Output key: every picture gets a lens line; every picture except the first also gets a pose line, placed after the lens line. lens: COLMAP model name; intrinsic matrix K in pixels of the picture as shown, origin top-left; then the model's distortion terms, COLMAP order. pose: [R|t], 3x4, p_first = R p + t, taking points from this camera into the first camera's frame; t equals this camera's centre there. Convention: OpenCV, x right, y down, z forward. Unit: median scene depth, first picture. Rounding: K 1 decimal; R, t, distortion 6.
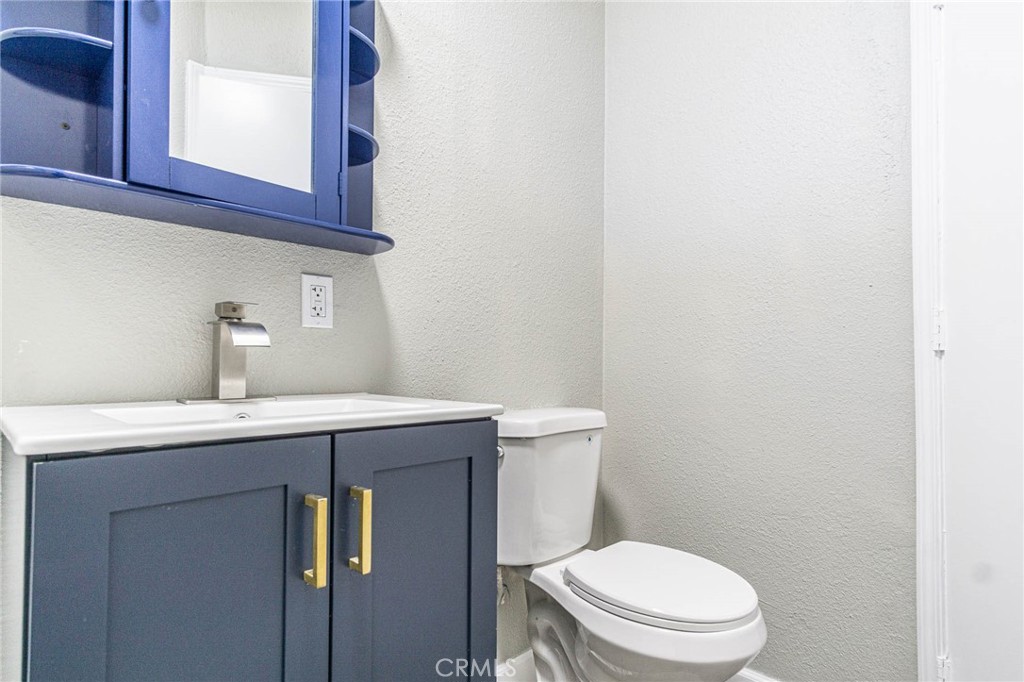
lens RADIAL K [[542.1, 0, 502.5], [0, 542.1, 337.4], [0, 0, 1]] dist [-0.001230, 0.001091]
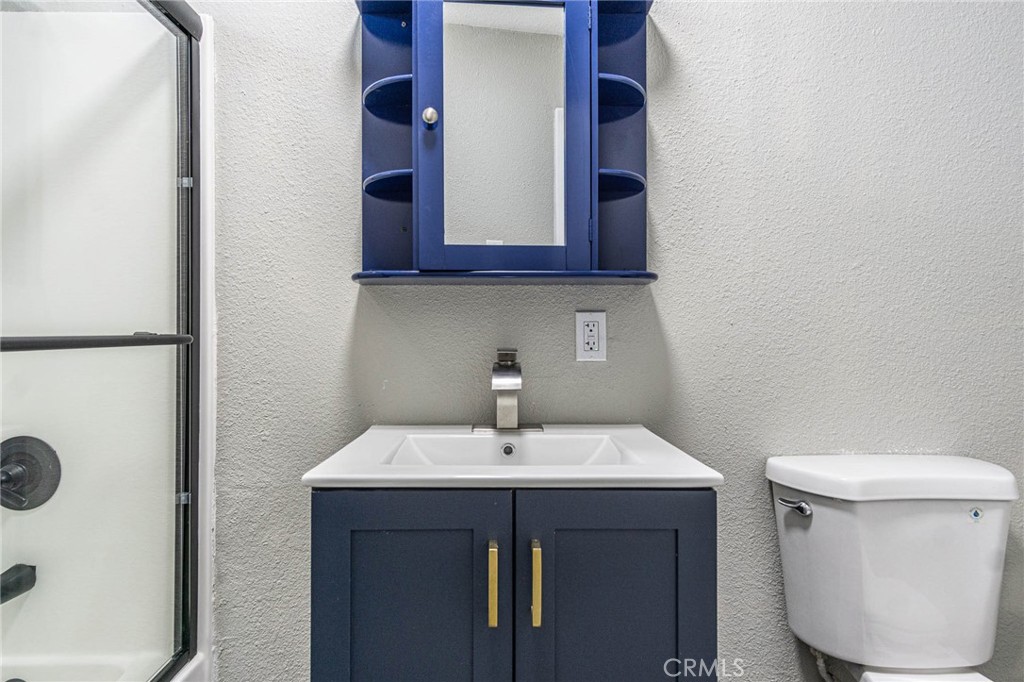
lens RADIAL K [[548.9, 0, 510.6], [0, 548.9, 309.6], [0, 0, 1]] dist [0.002979, 0.002386]
pose [[0.717431, -0.034955, -0.695752, 0.295781], [0.037770, 0.999223, -0.011254, -0.111045], [0.695605, -0.018205, 0.718194, 0.110441]]
